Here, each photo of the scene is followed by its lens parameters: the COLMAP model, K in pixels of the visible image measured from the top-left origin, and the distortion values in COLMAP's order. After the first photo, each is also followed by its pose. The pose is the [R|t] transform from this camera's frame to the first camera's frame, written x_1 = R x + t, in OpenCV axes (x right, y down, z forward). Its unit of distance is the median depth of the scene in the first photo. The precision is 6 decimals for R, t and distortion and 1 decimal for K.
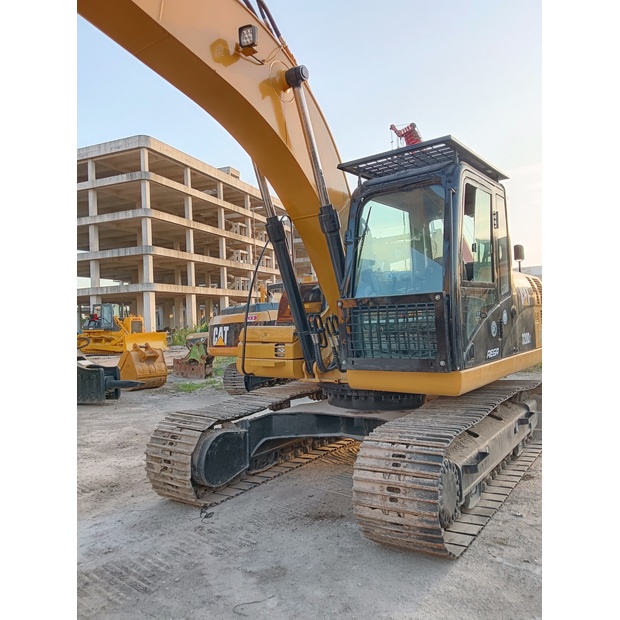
lens RADIAL K [[503.8, 0, 310.0], [0, 503.8, 310.0], [0, 0, 1]] dist [0.094278, -0.184767]
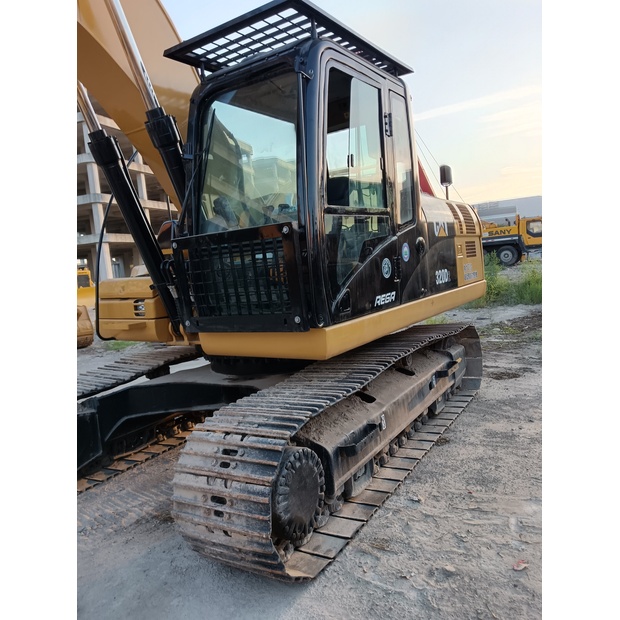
lens RADIAL K [[503.8, 0, 310.0], [0, 503.8, 310.0], [0, 0, 1]] dist [0.094278, -0.184767]
pose [[0.997305, -0.056340, 0.046990, 0.208458], [0.050734, 0.992302, 0.112974, 0.007504], [-0.052994, -0.110285, 0.992486, 0.231363]]
